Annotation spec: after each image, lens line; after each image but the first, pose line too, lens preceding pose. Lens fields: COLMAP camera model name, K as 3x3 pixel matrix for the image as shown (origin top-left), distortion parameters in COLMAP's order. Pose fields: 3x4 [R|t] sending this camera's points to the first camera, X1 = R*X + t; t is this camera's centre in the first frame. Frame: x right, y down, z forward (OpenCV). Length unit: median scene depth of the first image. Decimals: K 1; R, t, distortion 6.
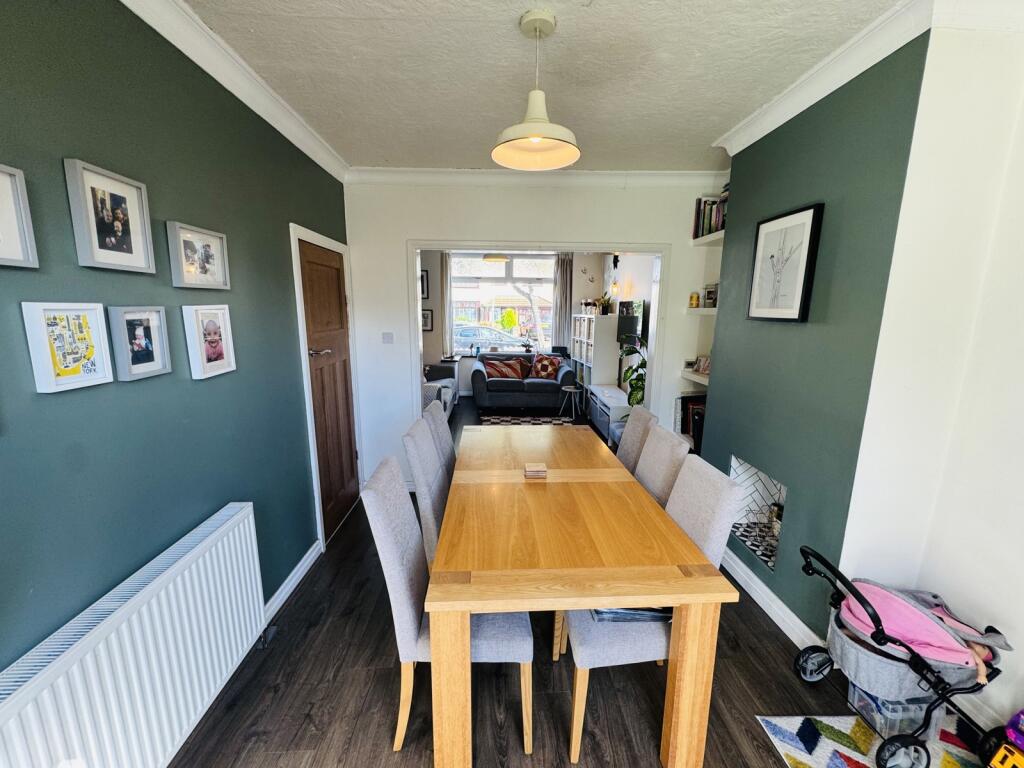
lens RADIAL K [[408.0, 0, 512.3], [0, 408.0, 384.2], [0, 0, 1]] dist [-0.005449, 0.000342]
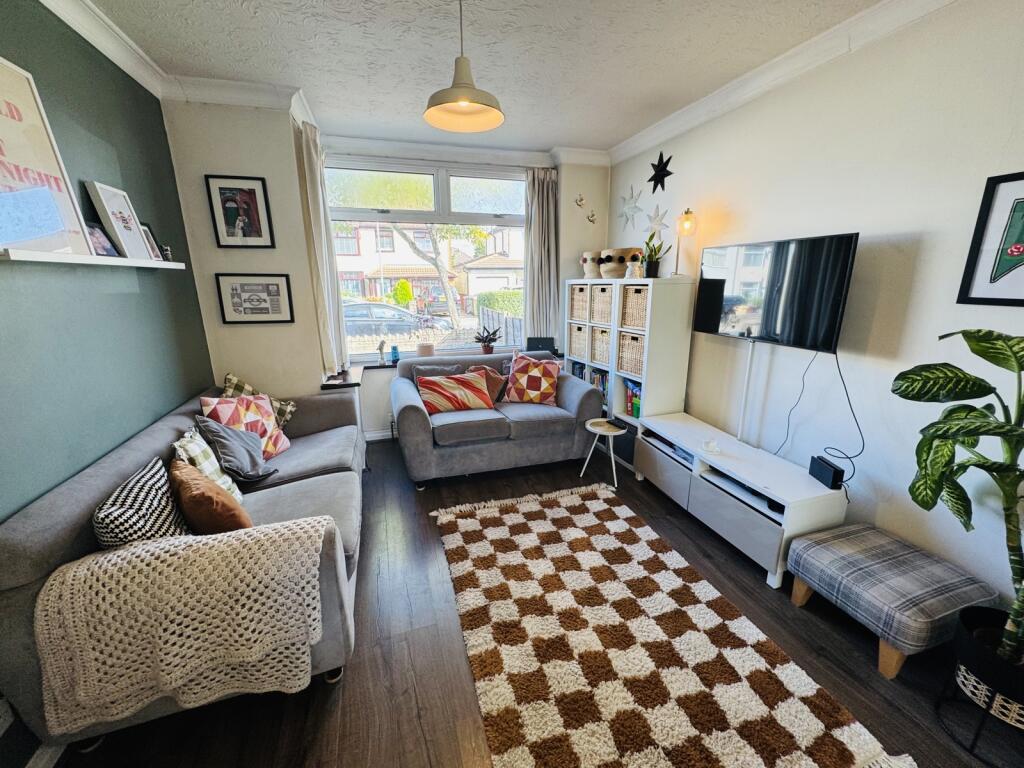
lens RADIAL K [[408.0, 0, 512.3], [0, 408.0, 384.2], [0, 0, 1]] dist [-0.005449, 0.000342]
pose [[0.962551, -0.082851, 0.258132, -0.084209], [0.065575, 0.995037, 0.074846, -0.079467], [-0.263052, -0.055116, 0.963206, 0.495472]]
